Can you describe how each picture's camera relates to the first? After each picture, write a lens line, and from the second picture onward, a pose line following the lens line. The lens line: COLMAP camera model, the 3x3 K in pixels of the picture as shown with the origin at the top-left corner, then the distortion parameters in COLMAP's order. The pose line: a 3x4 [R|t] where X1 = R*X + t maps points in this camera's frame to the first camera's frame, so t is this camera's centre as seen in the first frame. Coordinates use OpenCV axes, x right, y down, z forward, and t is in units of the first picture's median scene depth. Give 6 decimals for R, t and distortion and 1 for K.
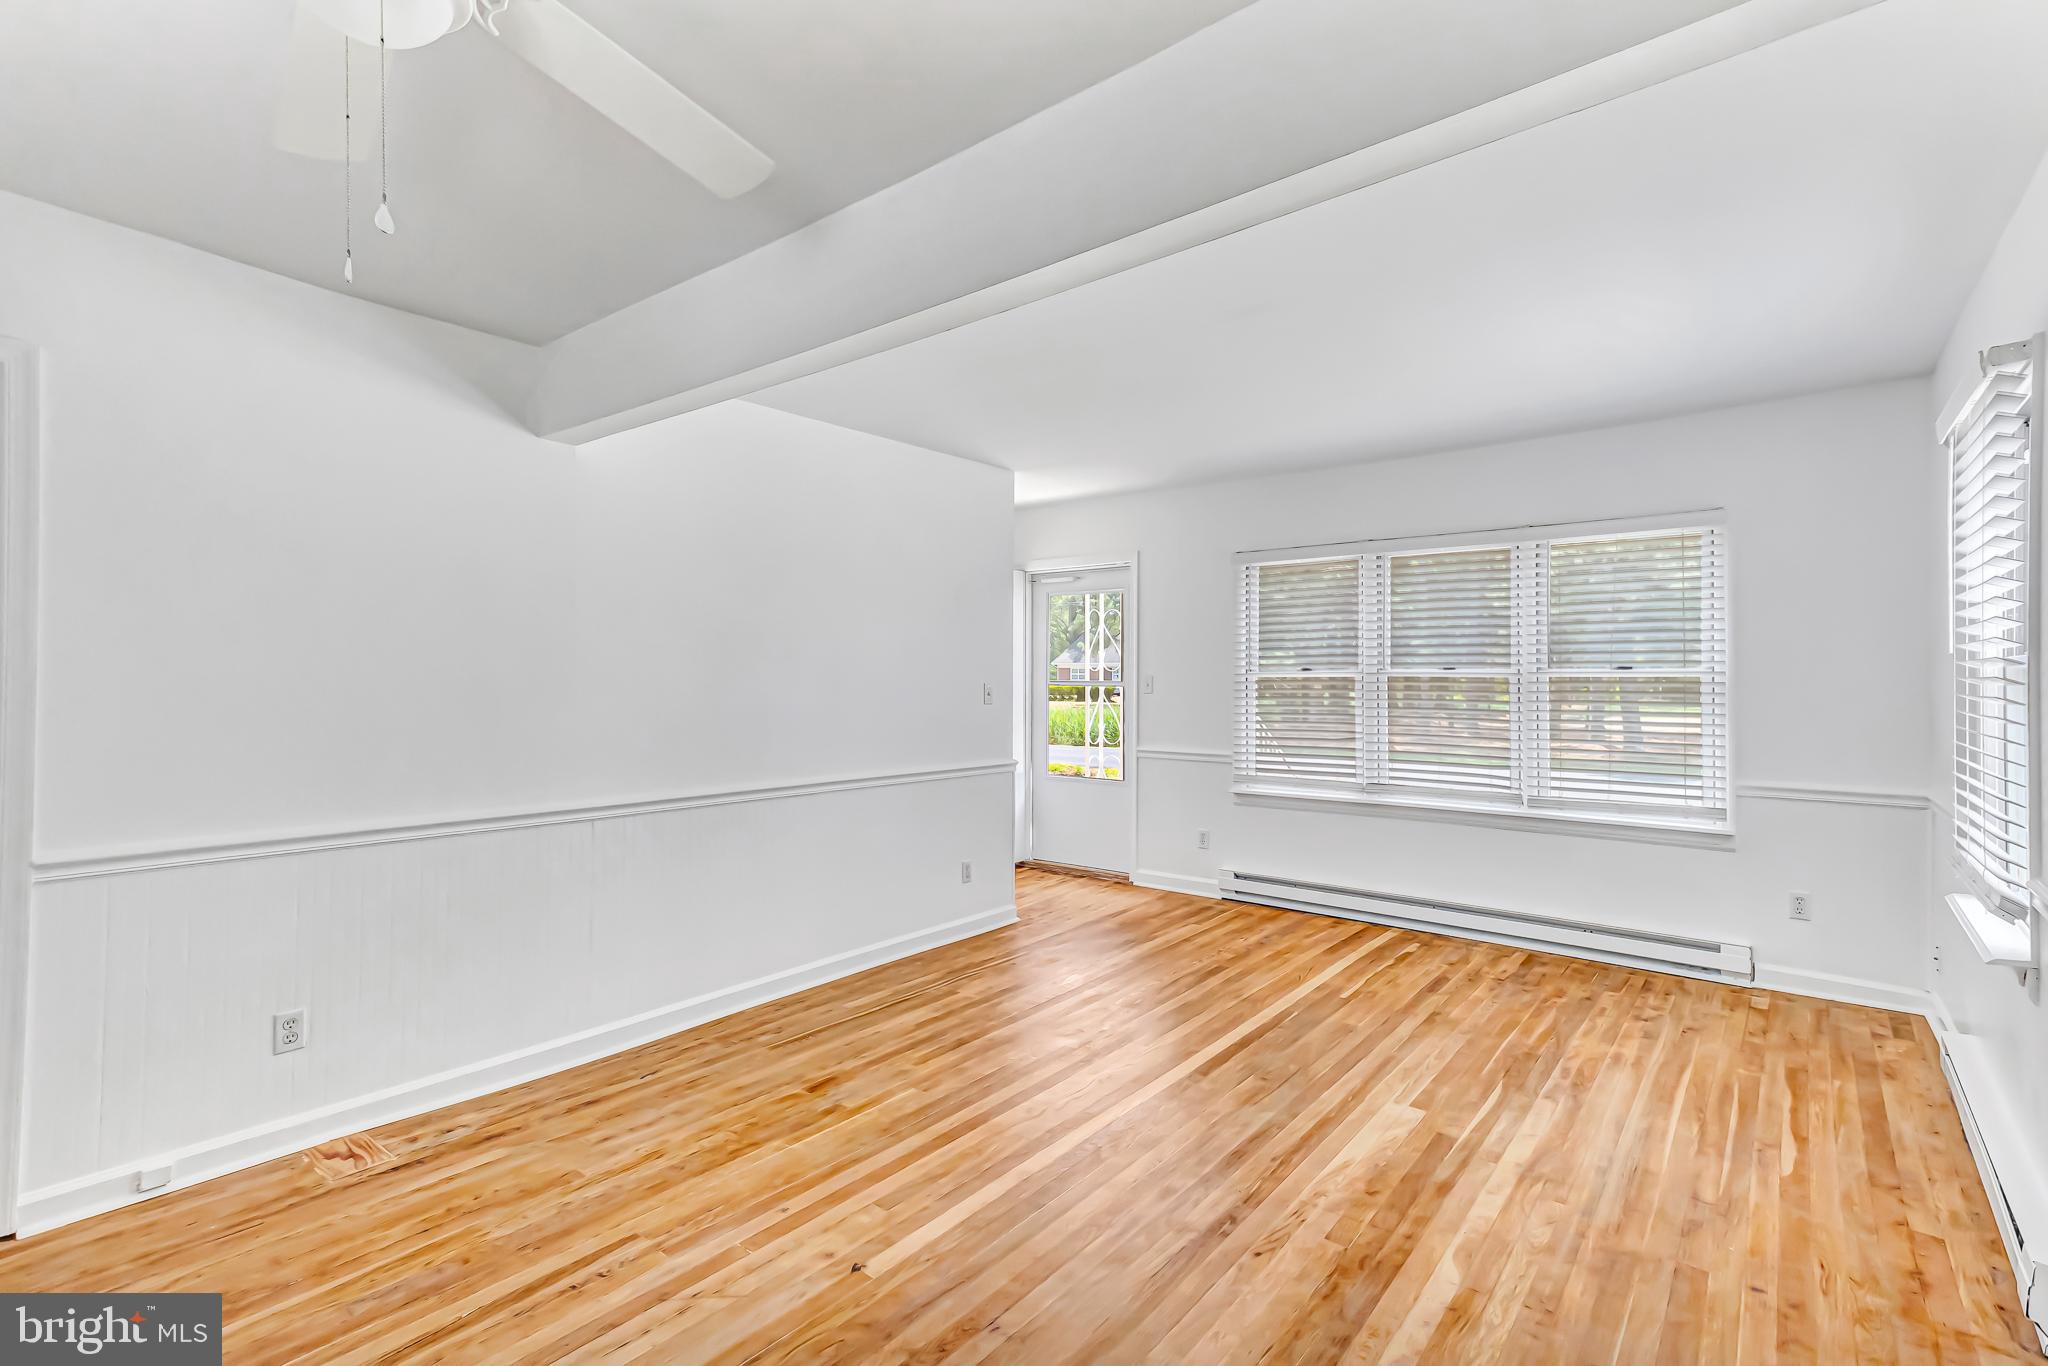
lens RADIAL K [[922.7, 0, 986.7], [0, 922.7, 681.8], [0, 0, 1]] dist [0.021055, 0.001645]
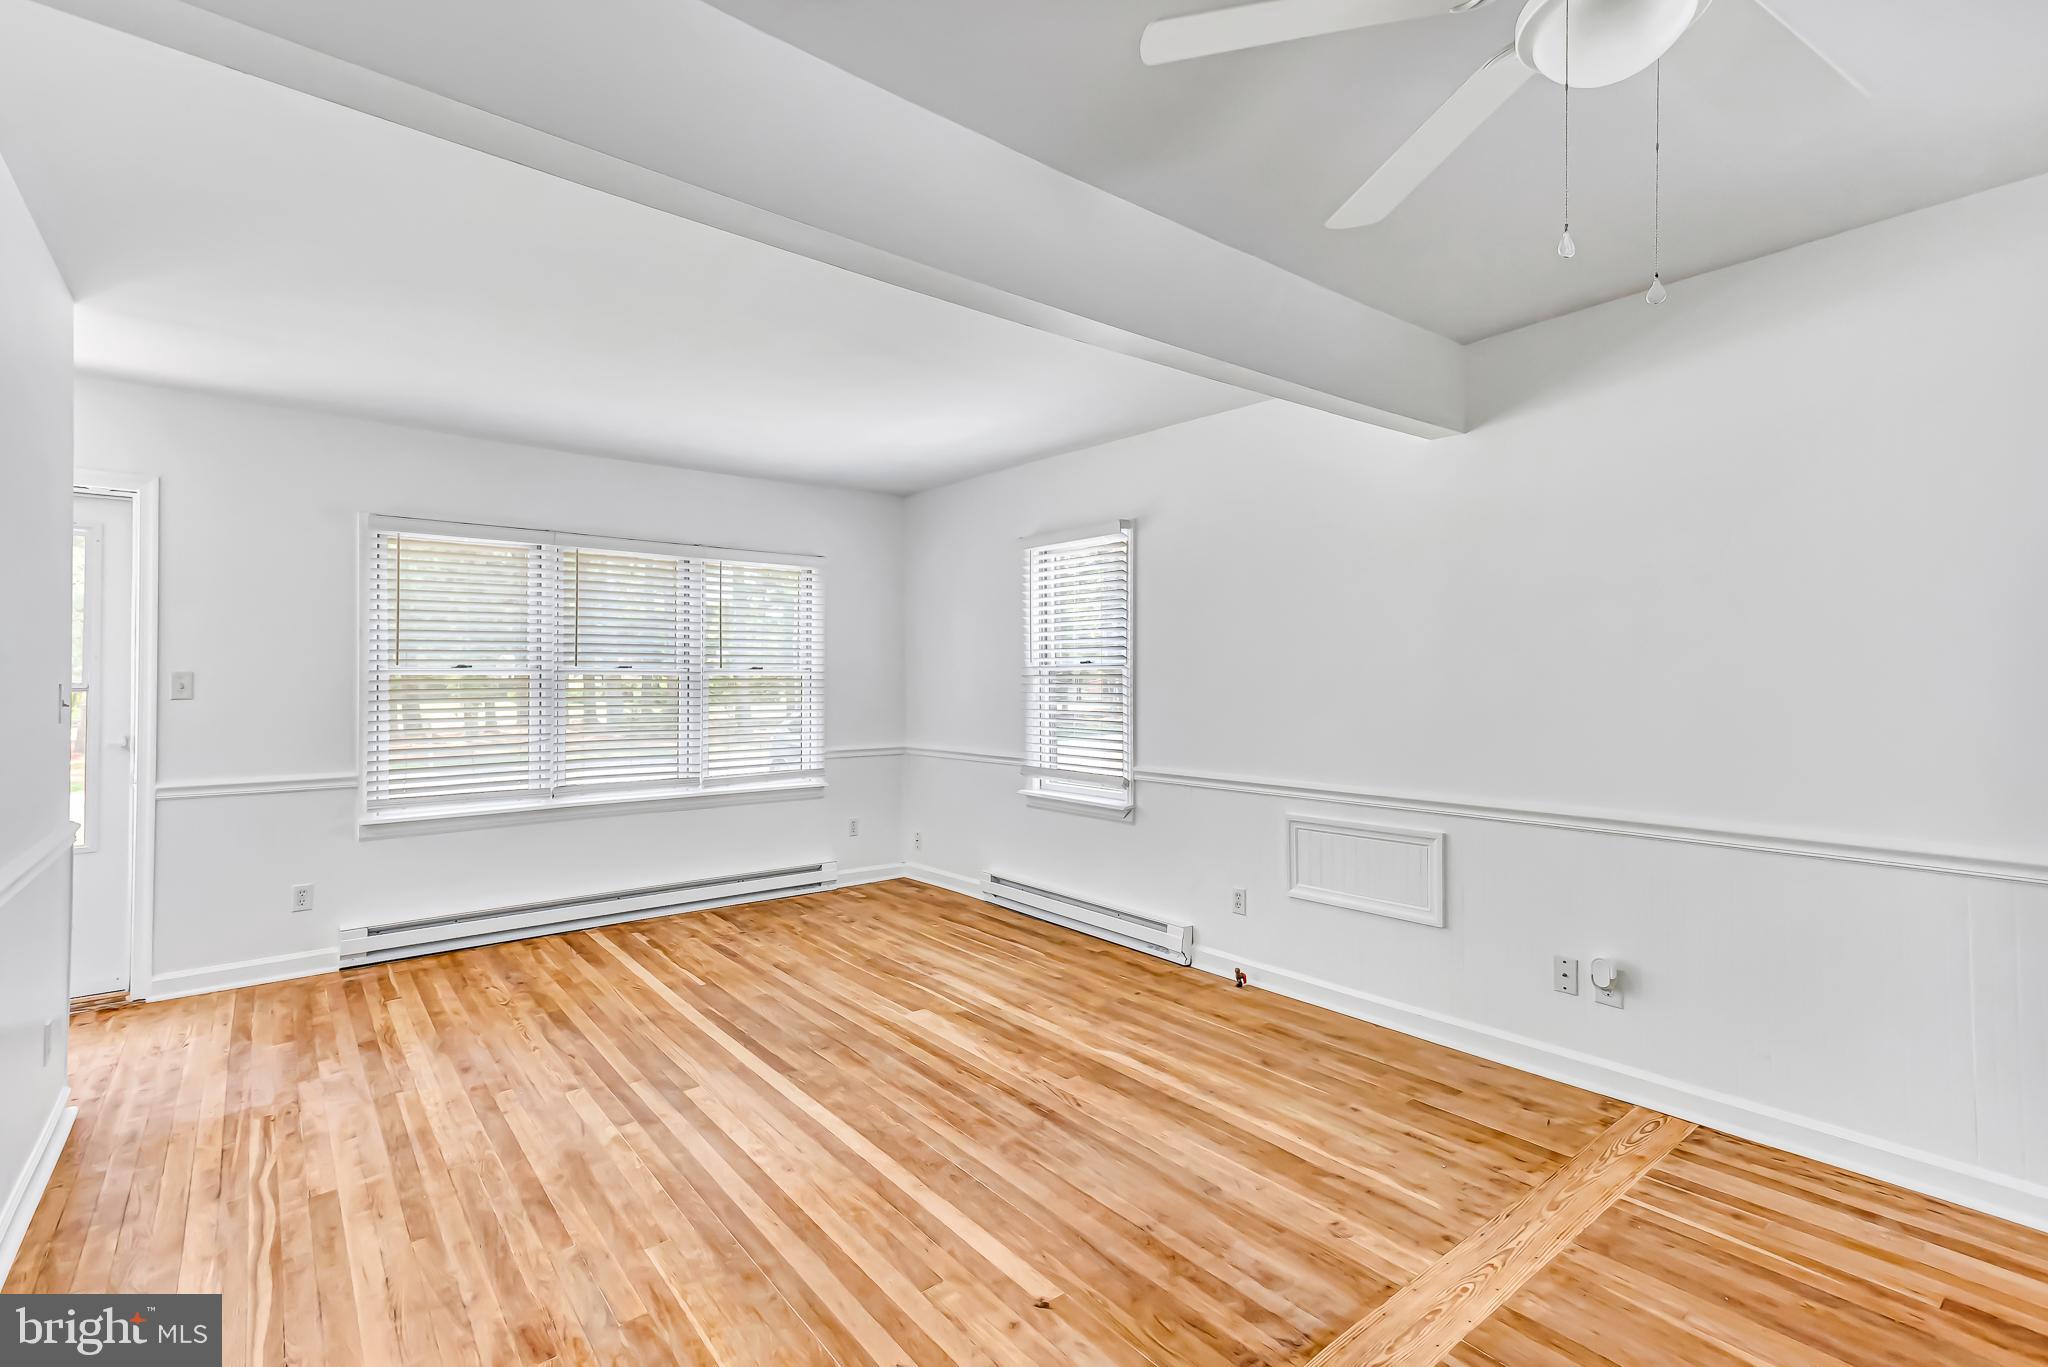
lens RADIAL K [[922.7, 0, 1042.0], [0, 922.7, 674.1], [0, 0, 1]] dist [0.021055, 0.001645]
pose [[0.192654, 0.004533, 0.981256, -0.706405], [0.005333, 0.999970, -0.005667, 0.004133], [-0.981252, 0.006325, 0.192624, 0.547963]]
